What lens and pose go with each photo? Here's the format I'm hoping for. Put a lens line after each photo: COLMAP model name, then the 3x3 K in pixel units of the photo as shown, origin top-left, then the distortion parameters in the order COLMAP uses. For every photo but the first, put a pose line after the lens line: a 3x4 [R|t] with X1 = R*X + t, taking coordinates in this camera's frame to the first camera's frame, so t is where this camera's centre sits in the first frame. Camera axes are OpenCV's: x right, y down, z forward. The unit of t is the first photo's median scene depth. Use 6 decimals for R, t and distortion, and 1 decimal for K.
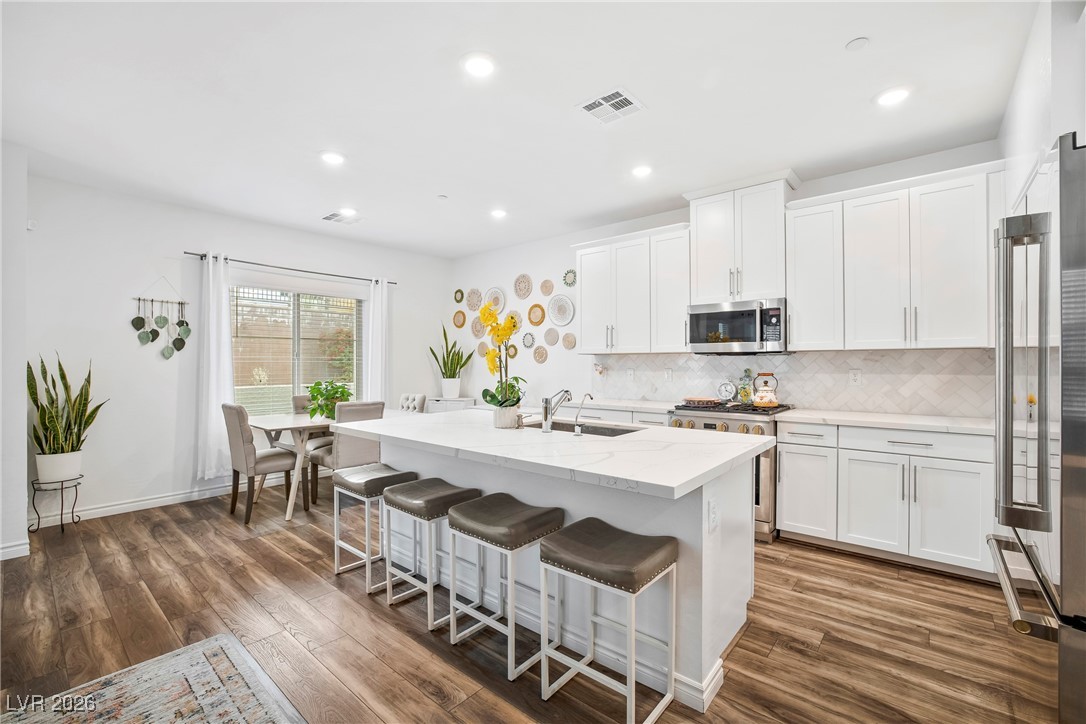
lens RADIAL K [[468.6, 0, 542.1], [0, 468.6, 359.7], [0, 0, 1]] dist [-0.038374, 0.008141]
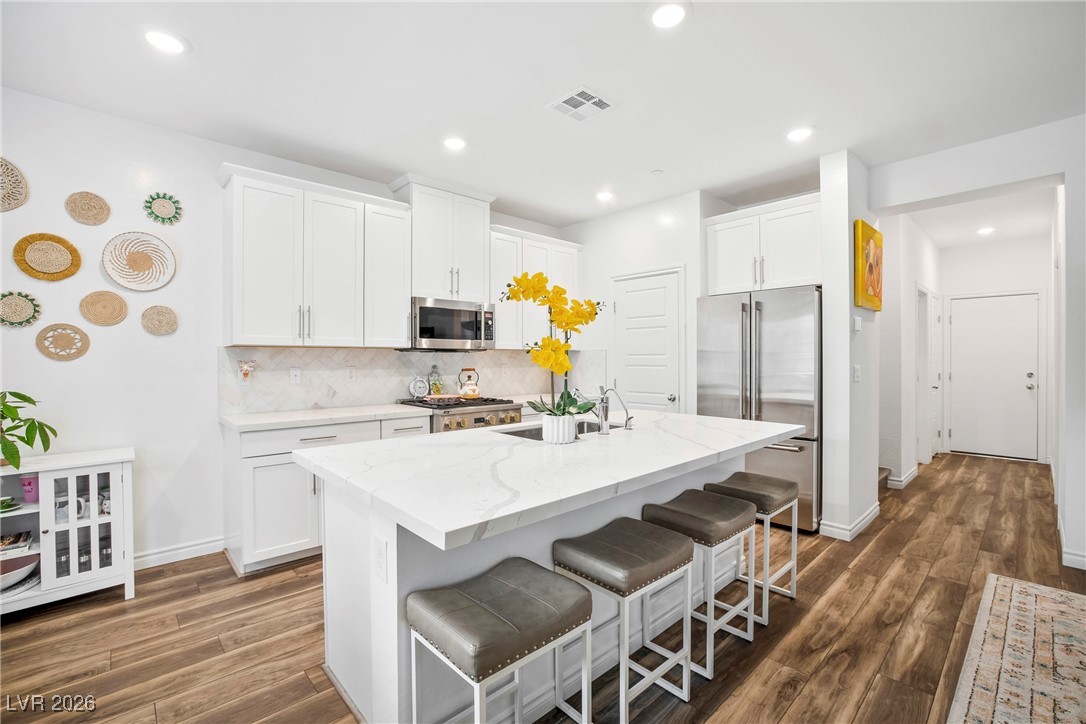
lens RADIAL K [[468.6, 0, 544.6], [0, 468.6, 366.3], [0, 0, 1]] dist [-0.038374, 0.008141]
pose [[0.111218, -0.016880, 0.993653, -0.618928], [-0.006836, 0.999819, 0.017750, 0.002591], [-0.993773, -0.008767, 0.111082, 0.694463]]
